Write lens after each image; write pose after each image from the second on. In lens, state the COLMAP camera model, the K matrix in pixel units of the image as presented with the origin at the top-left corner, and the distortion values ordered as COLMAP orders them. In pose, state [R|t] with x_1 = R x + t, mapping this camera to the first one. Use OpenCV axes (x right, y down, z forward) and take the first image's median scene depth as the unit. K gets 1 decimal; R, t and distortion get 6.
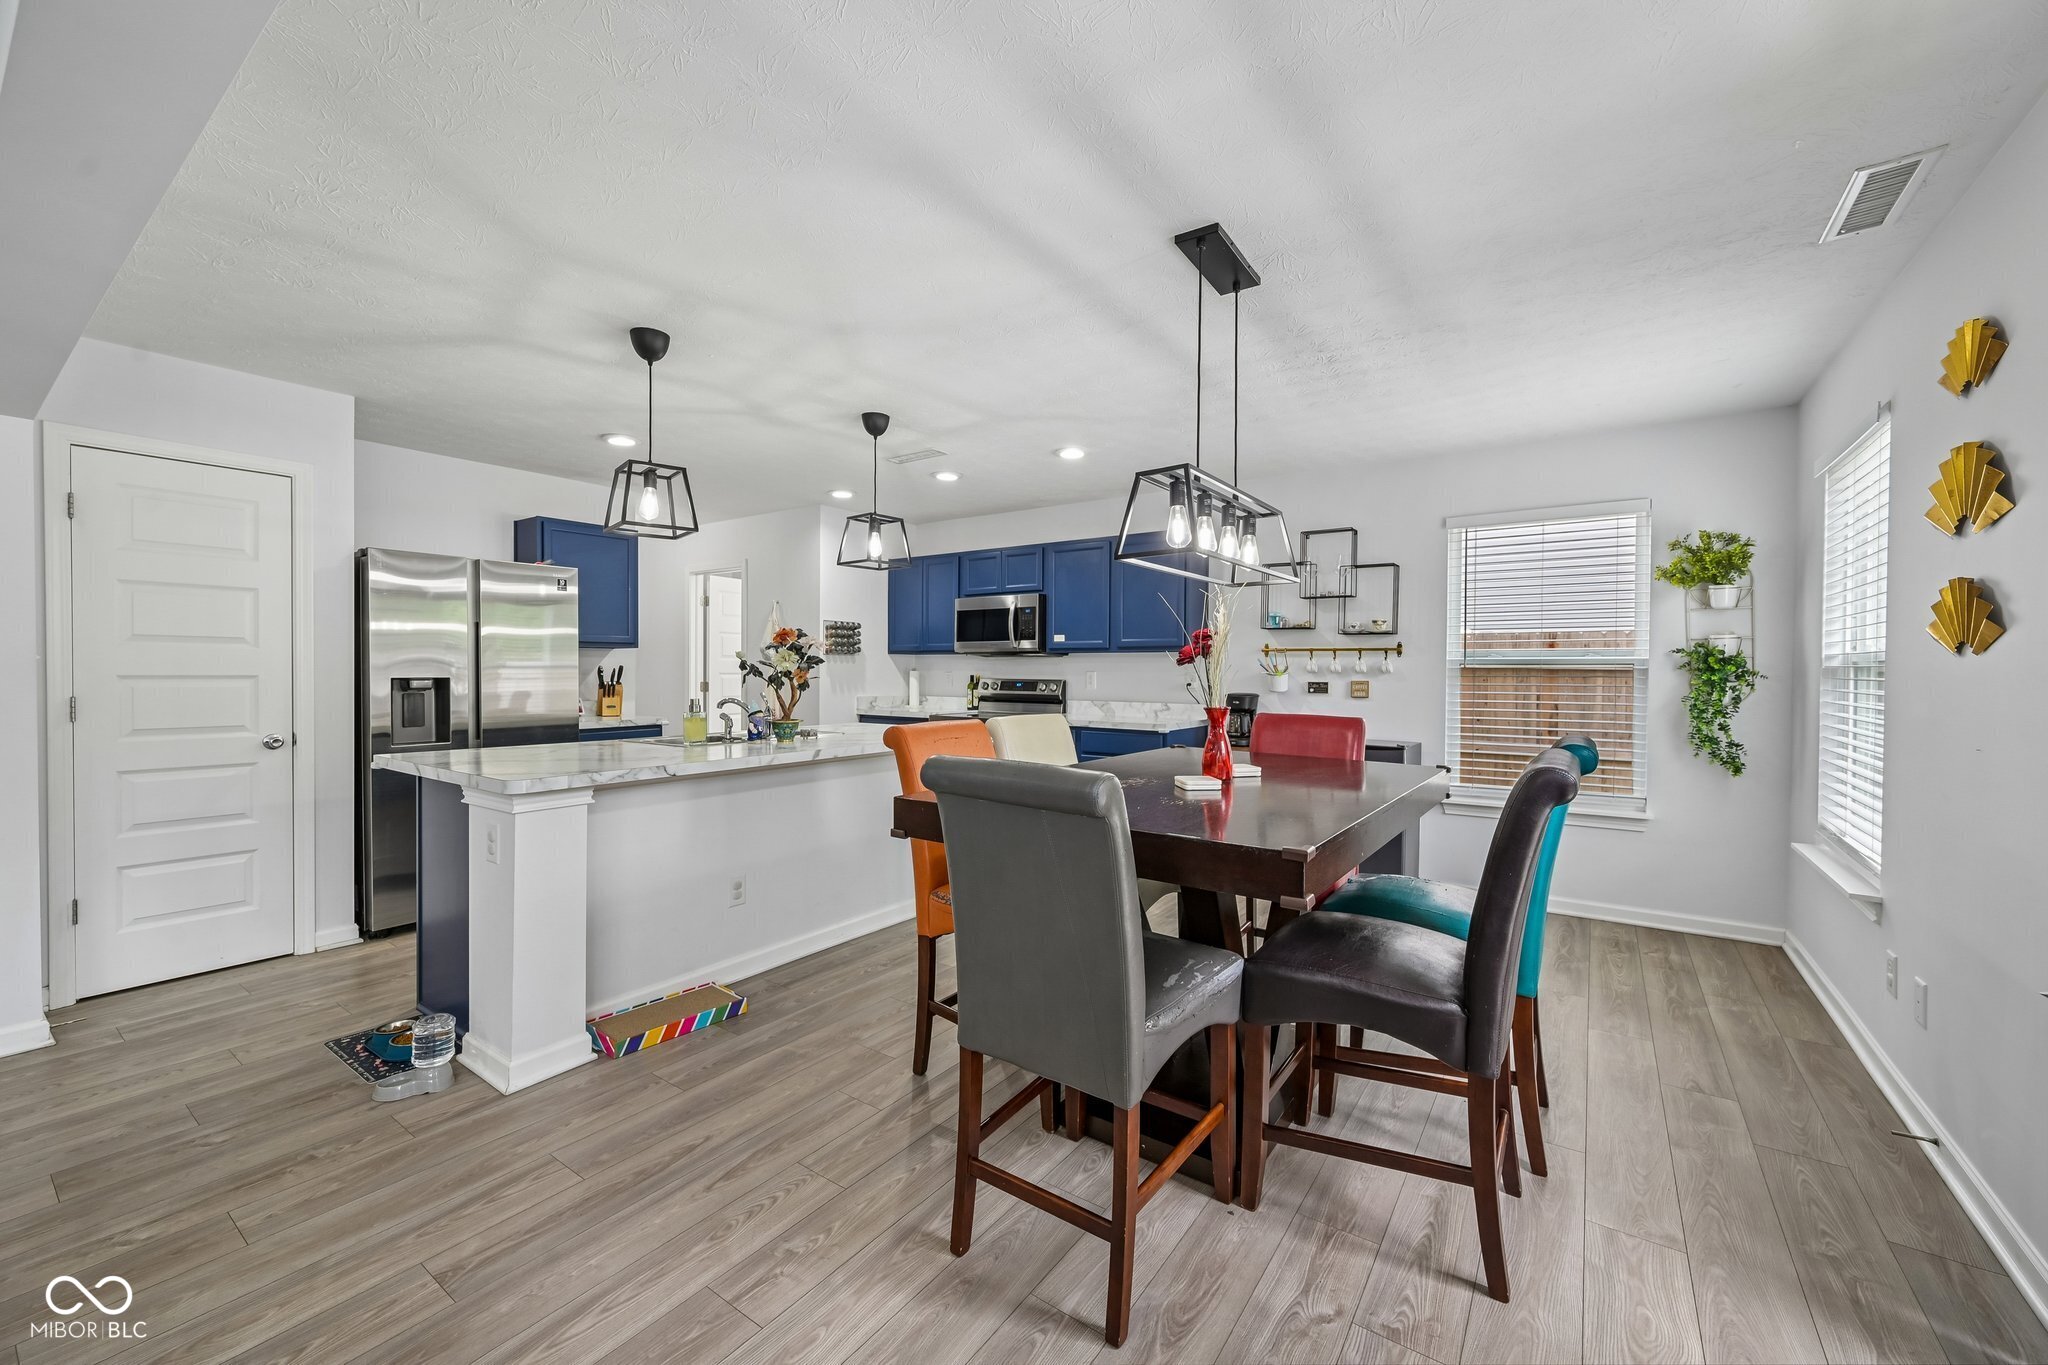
lens RADIAL K [[802.2, 0, 1027.4], [0, 802.2, 680.5], [0, 0, 1]] dist [-0.001904, -0.000118]
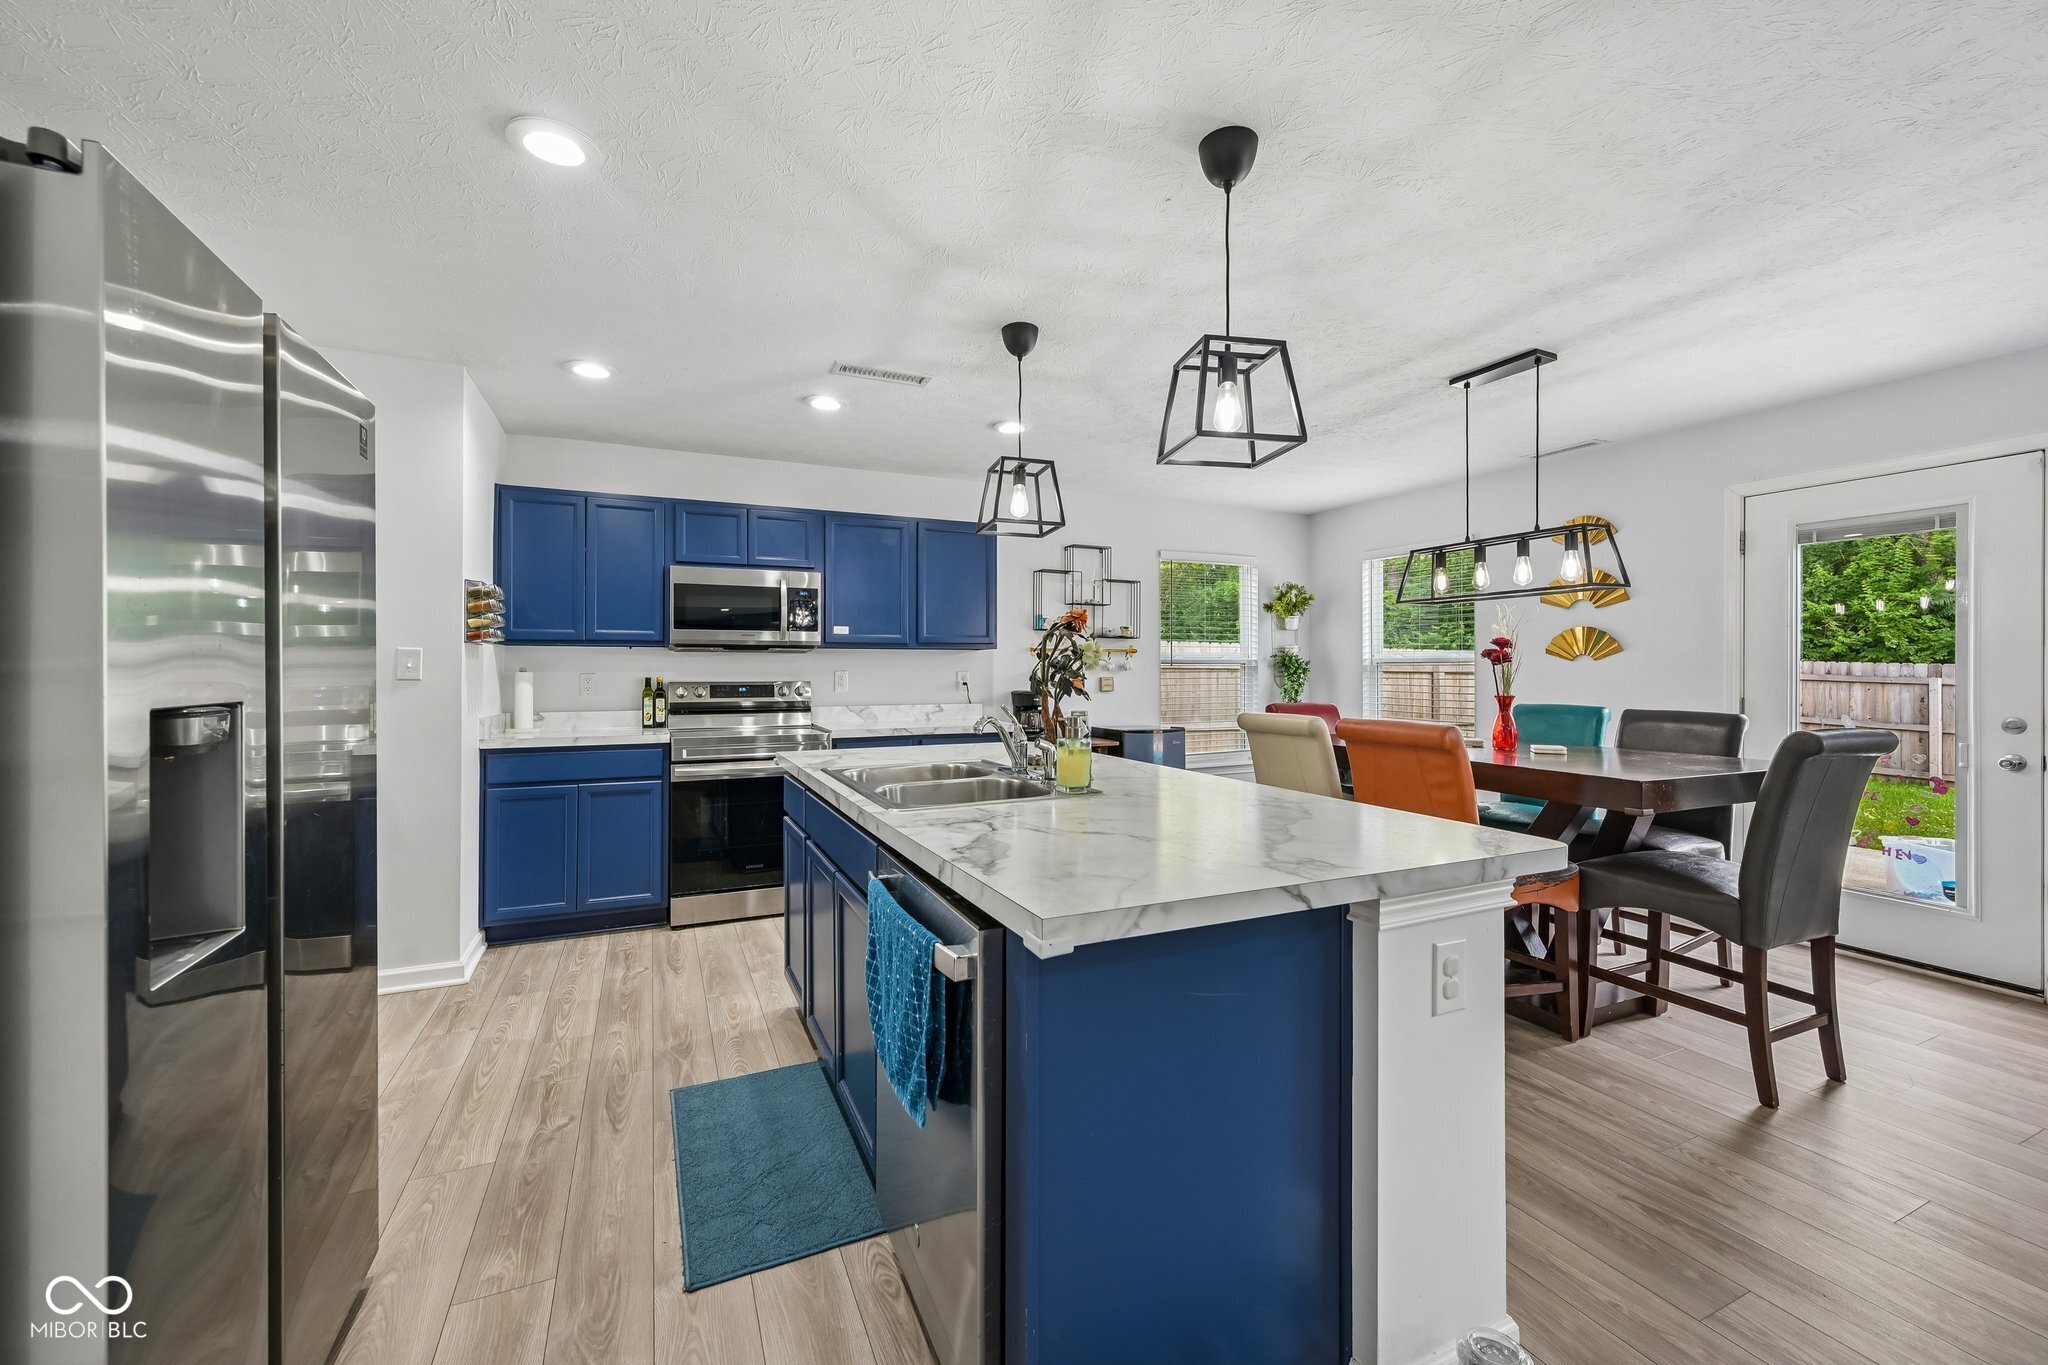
lens RADIAL K [[813.5, 0, 1023.1], [0, 813.5, 674.4], [0, 0, 1]] dist [0.000719, 0.000148]
pose [[0.508553, -0.009815, 0.860975, -0.842830], [0.014530, 0.999890, 0.002816, -0.010911], [-0.860908, 0.011077, 0.508640, 0.618103]]
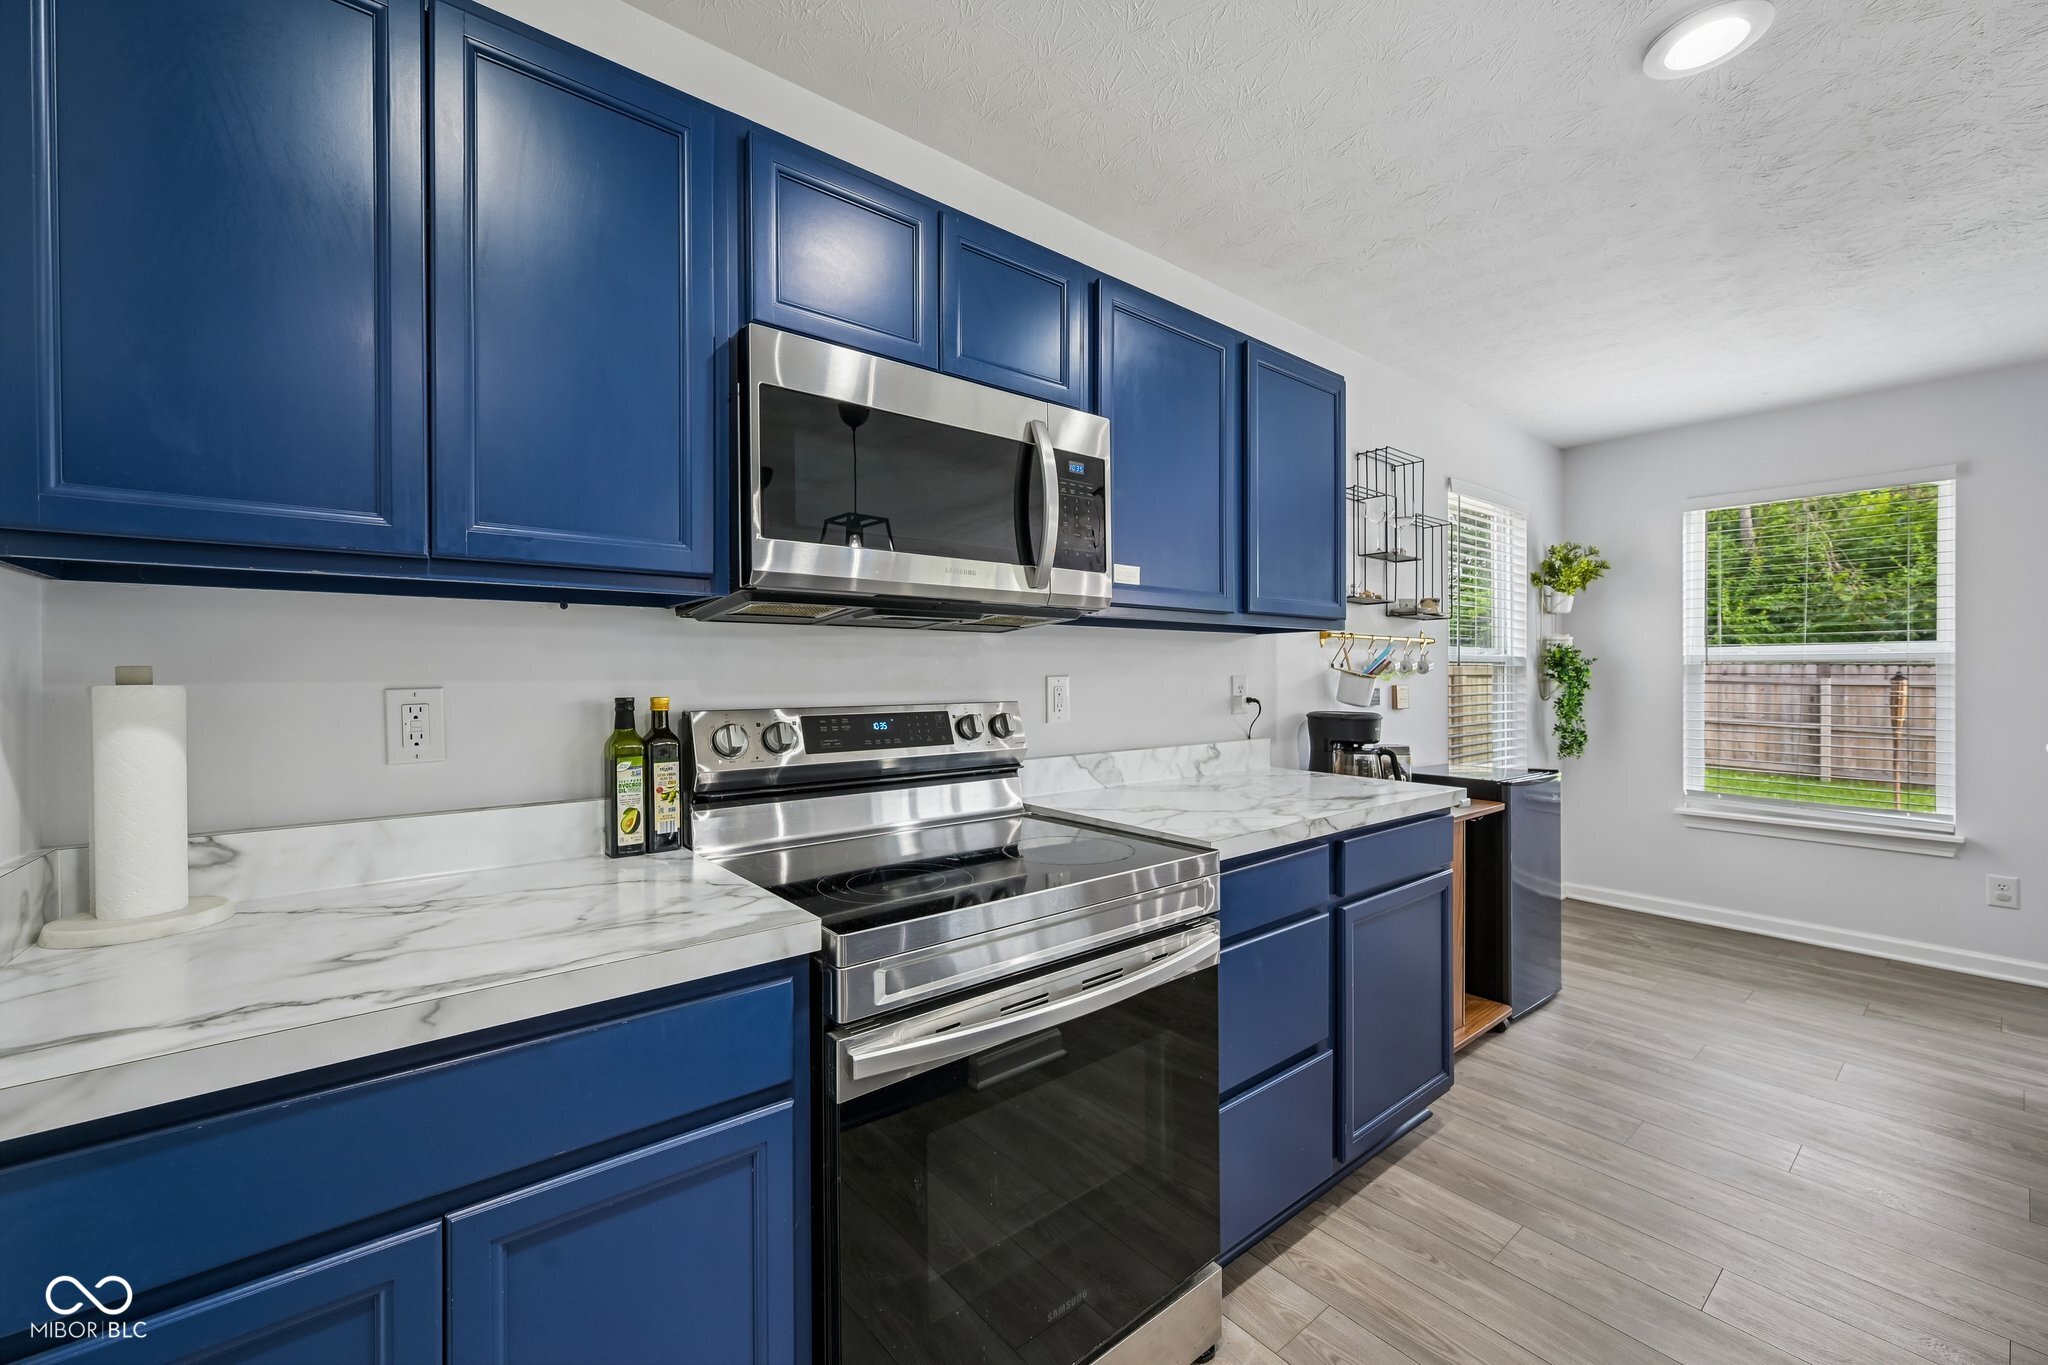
lens RADIAL K [[808.0, 0, 1029.6], [0, 808.0, 686.6], [0, 0, 1]] dist [0.000678, 0.000416]
pose [[0.274452, -0.023008, 0.961325, -0.422927], [0.016659, 0.999677, 0.019170, -0.020332], [-0.961456, 0.010753, 0.274747, 1.387146]]
